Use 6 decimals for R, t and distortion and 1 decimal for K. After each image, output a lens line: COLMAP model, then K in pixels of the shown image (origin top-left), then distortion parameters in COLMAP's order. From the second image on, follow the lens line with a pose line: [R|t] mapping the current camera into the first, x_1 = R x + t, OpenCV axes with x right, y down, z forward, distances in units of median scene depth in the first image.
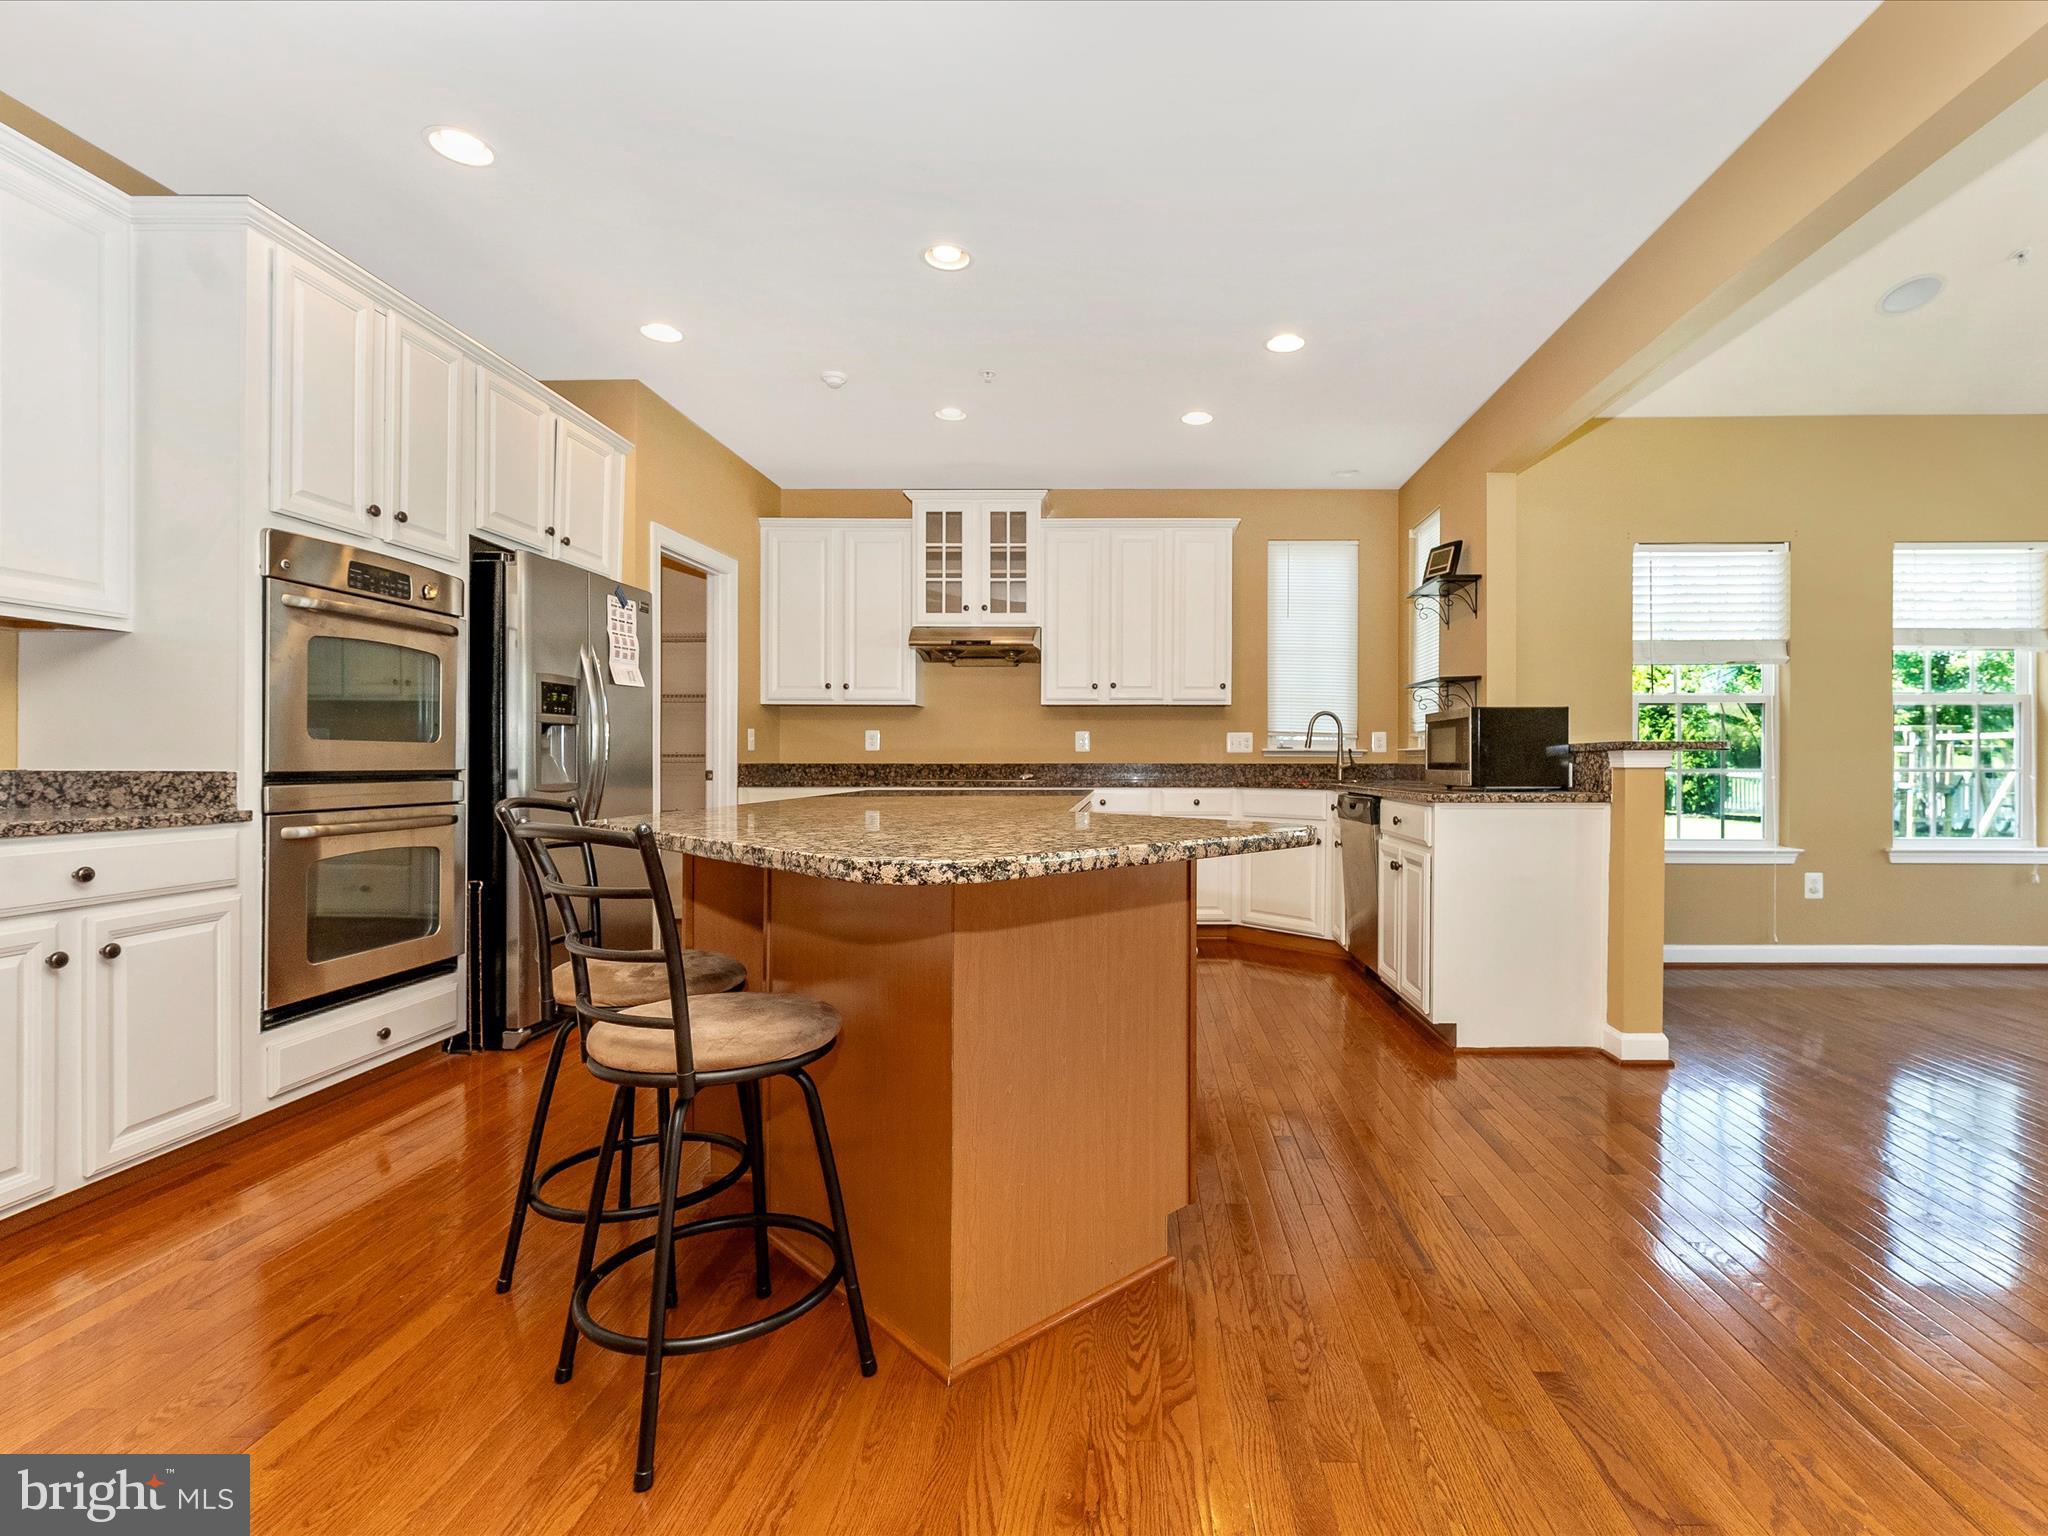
lens RADIAL K [[963.5, 0, 1096.8], [0, 963.5, 762.5], [0, 0, 1]] dist [-0.002014, -0.000319]
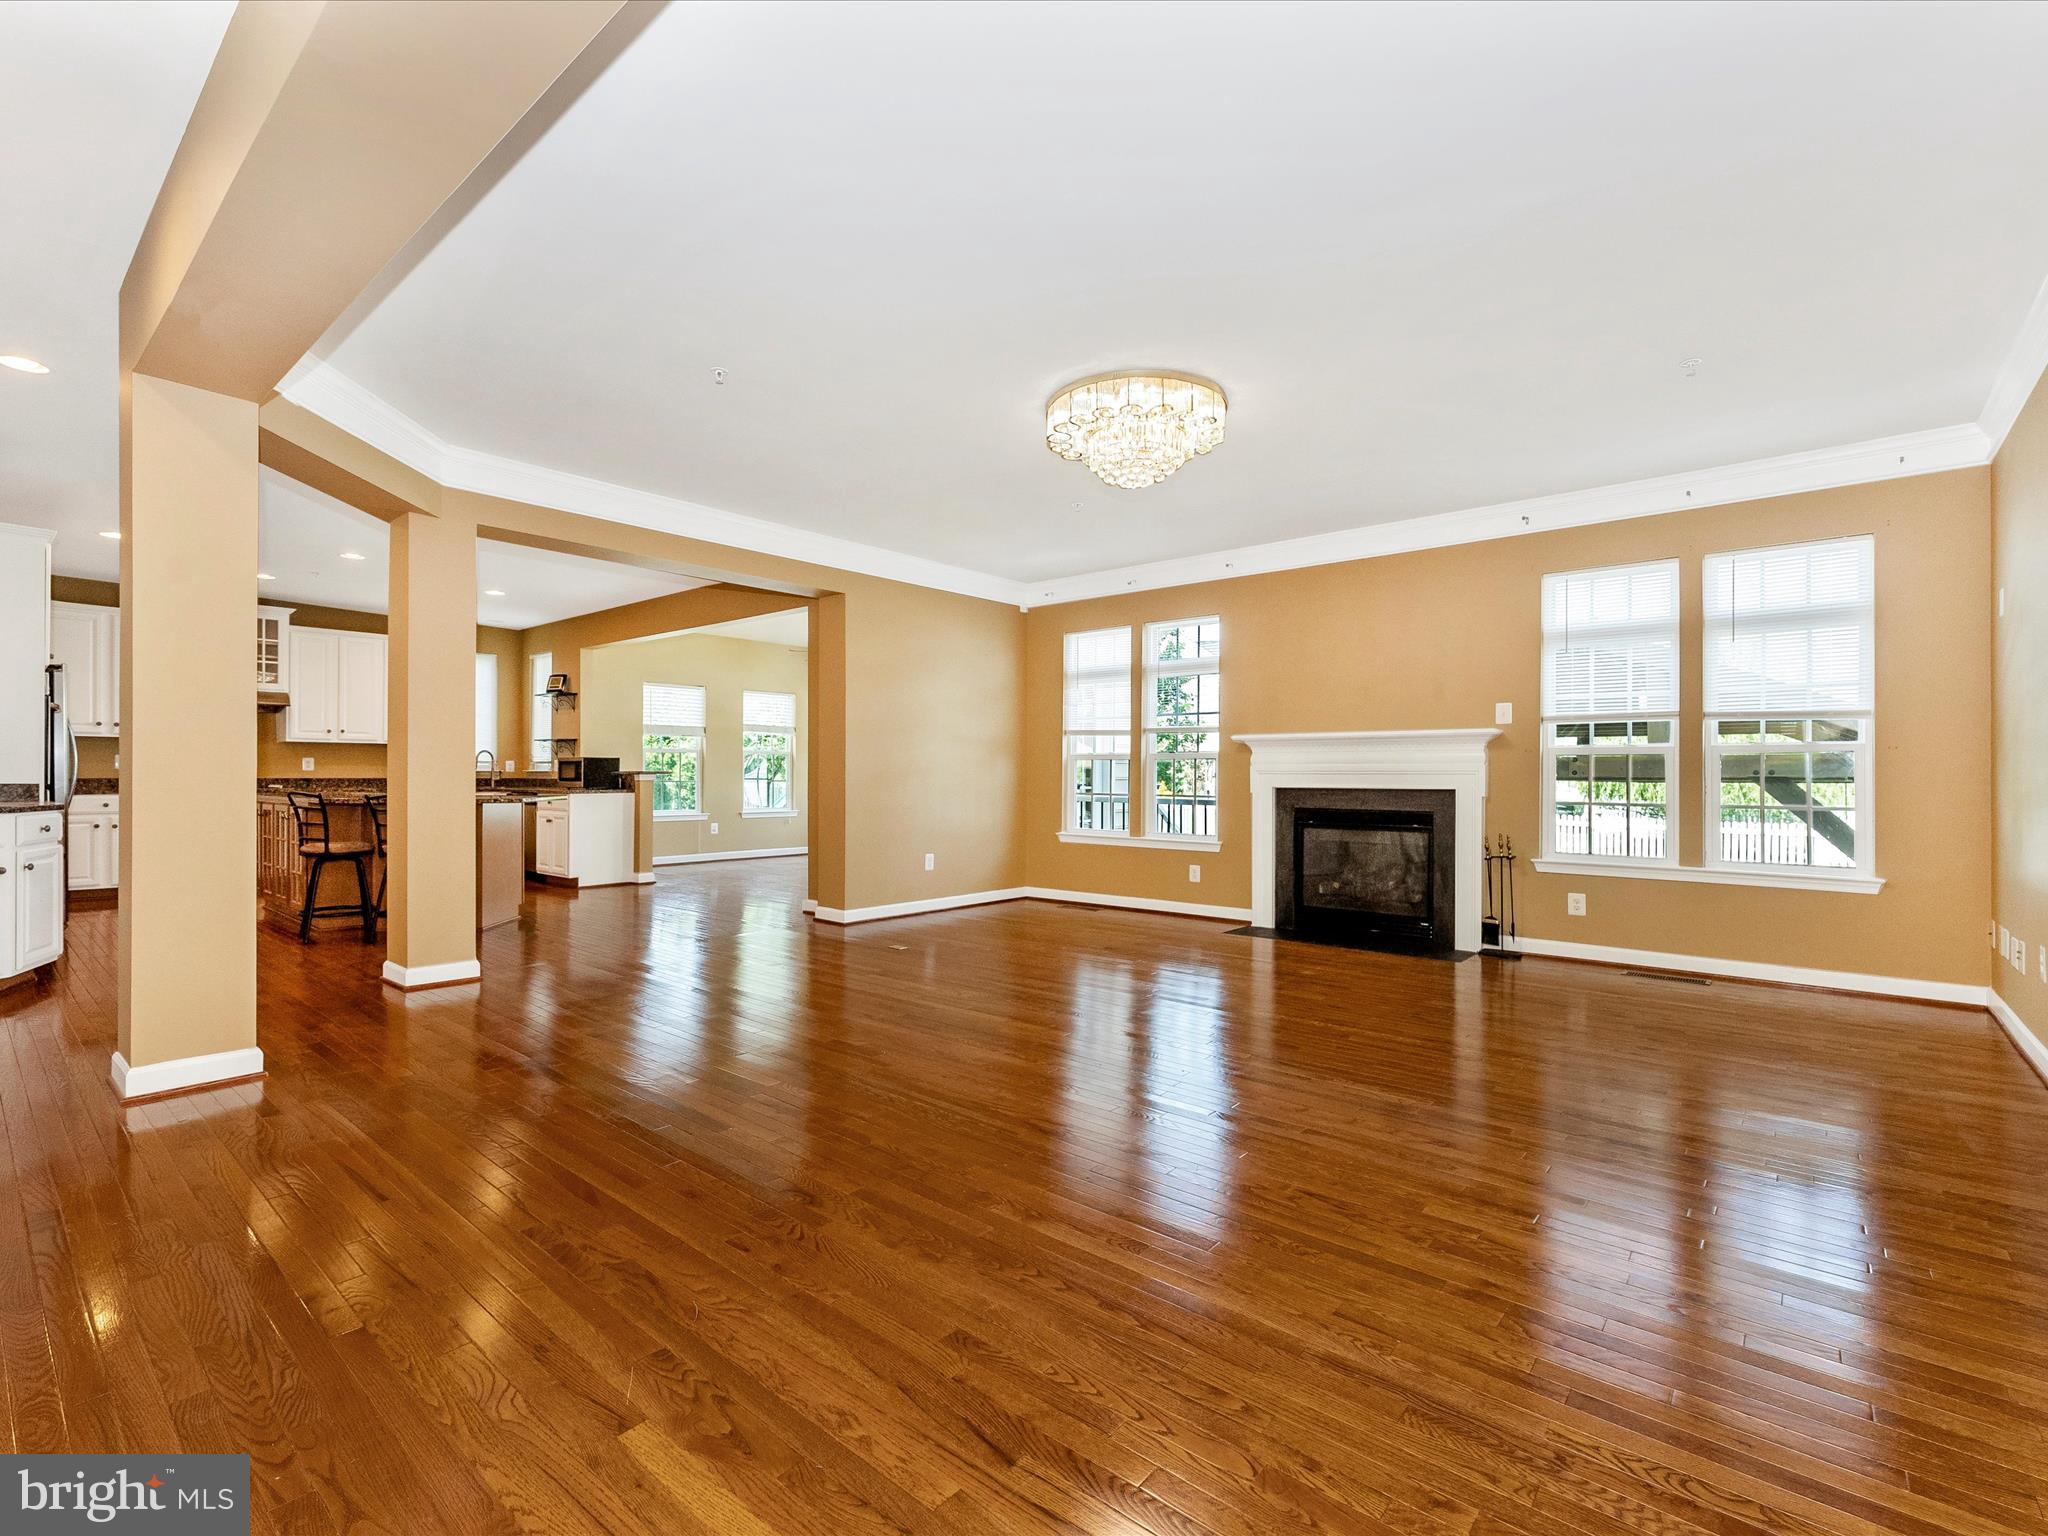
lens RADIAL K [[923.7, 0, 1043.5], [0, 923.7, 777.9], [0, 0, 1]] dist [-0.002573, -0.000604]
pose [[0.614266, -0.001509, 0.789097, -0.627359], [0.001811, 0.999998, 0.000502, -0.000099], [-0.789097, 0.001121, 0.614268, -1.166184]]
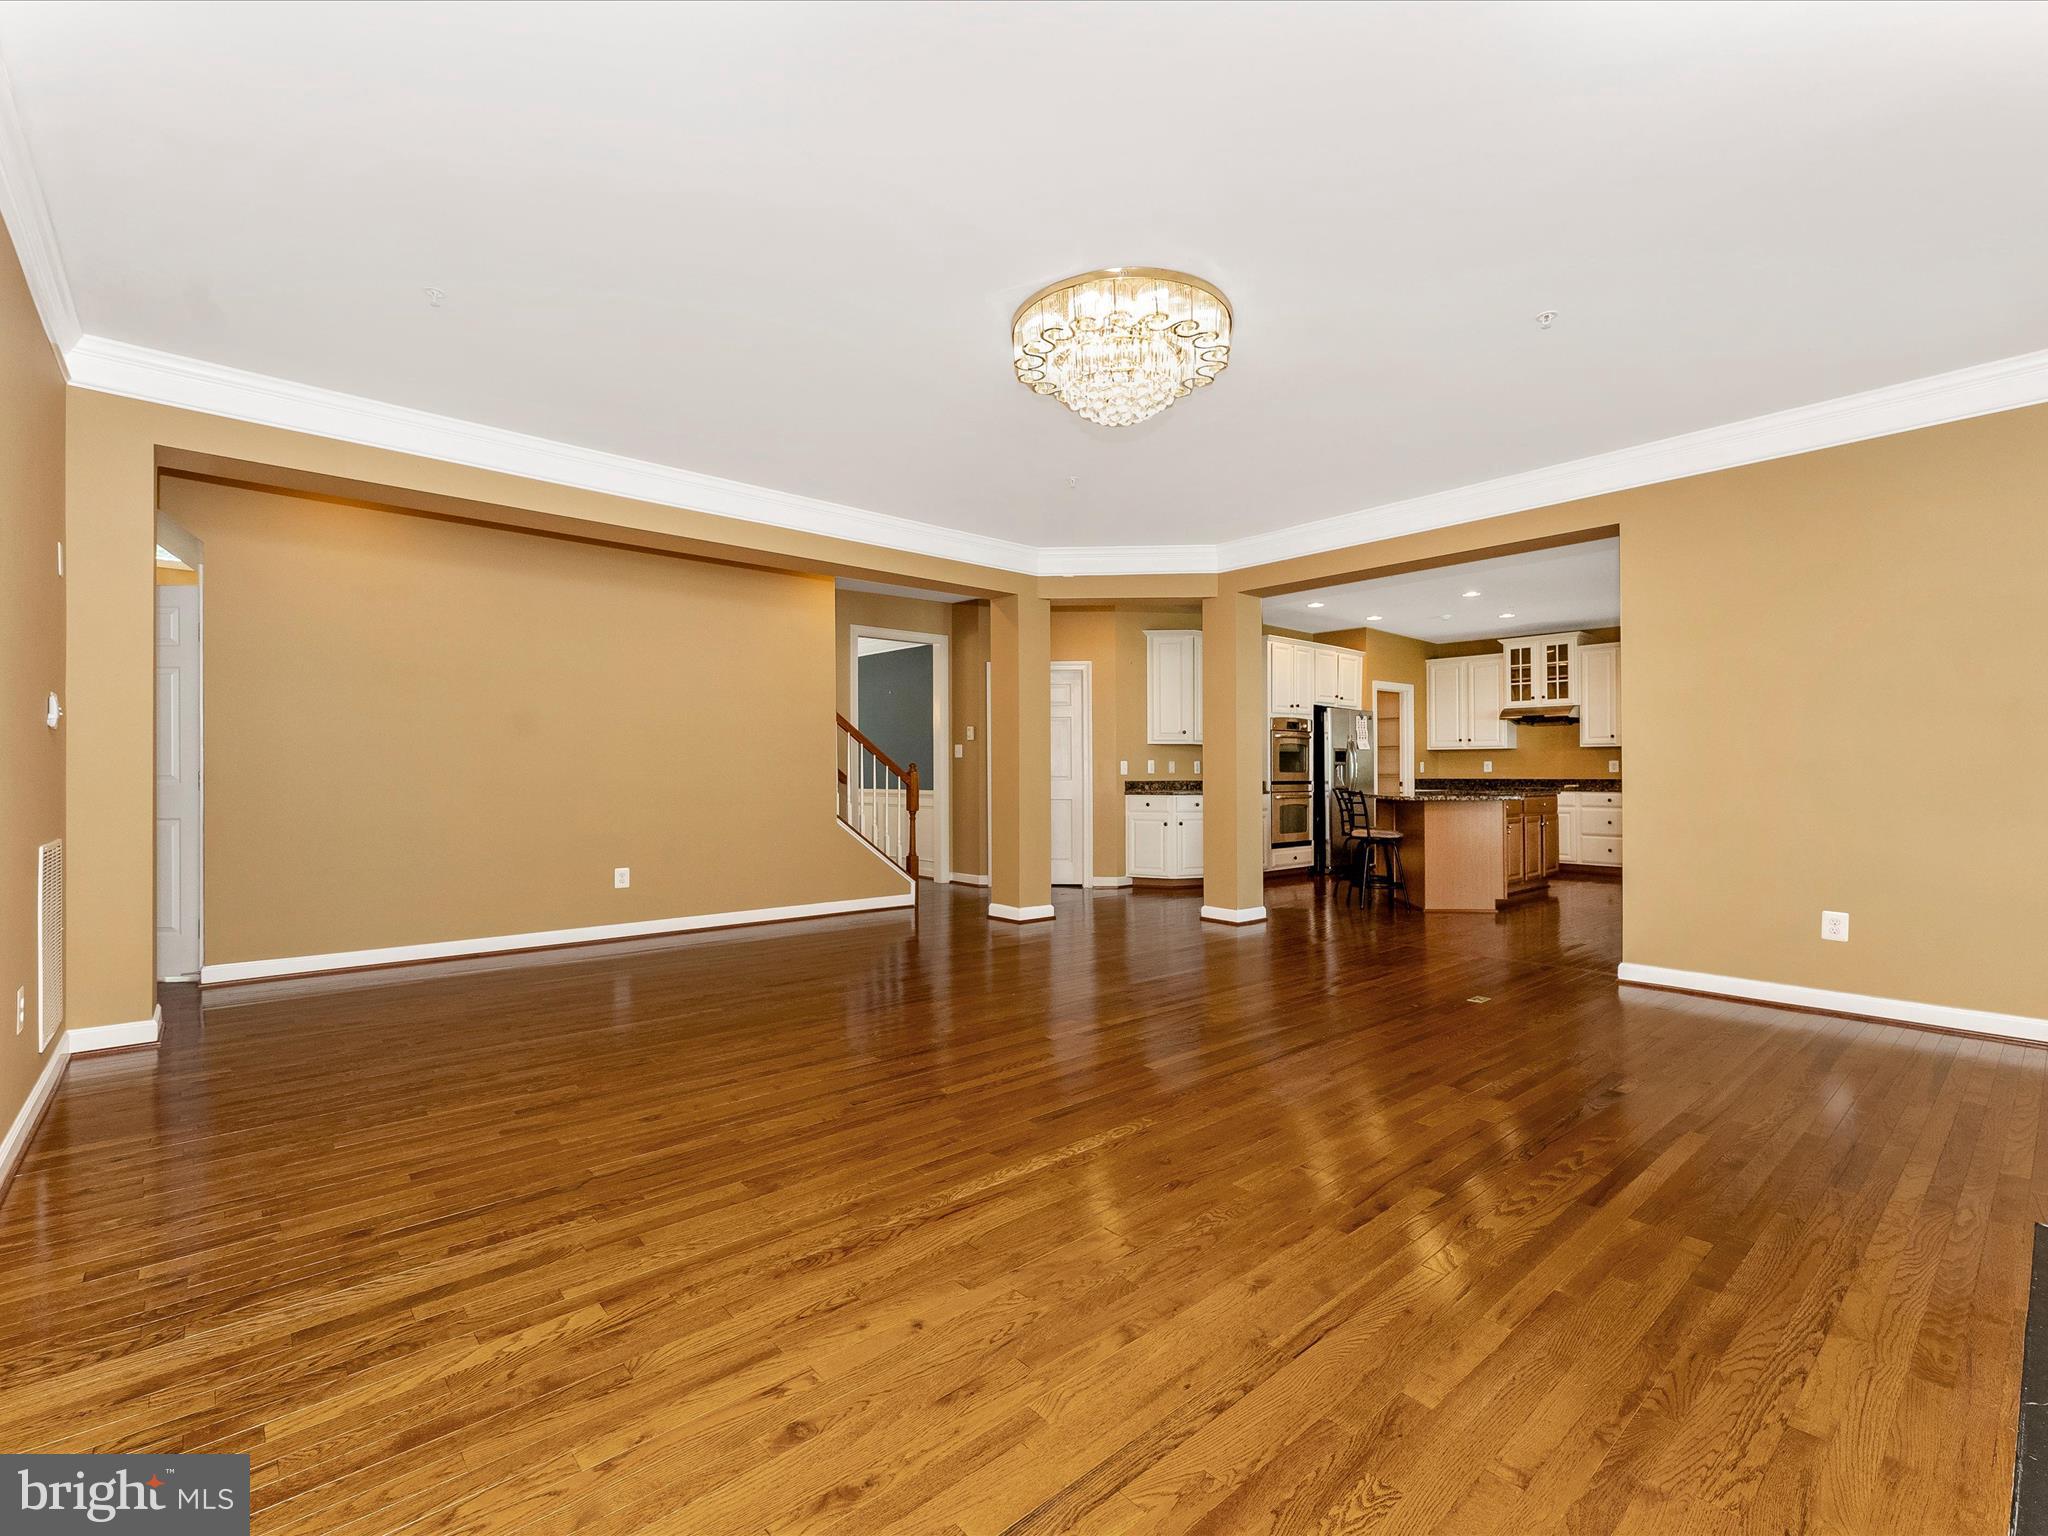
lens RADIAL K [[919.7, 0, 1024.0], [0, 919.7, 768.0], [0, 0, 1]] dist [-0.002476, -0.000025]
pose [[0.685344, -0.008946, -0.728164, 0.634014], [0.001279, 0.999938, -0.011082, -0.002138], [0.728218, 0.006663, 0.685313, -1.256508]]
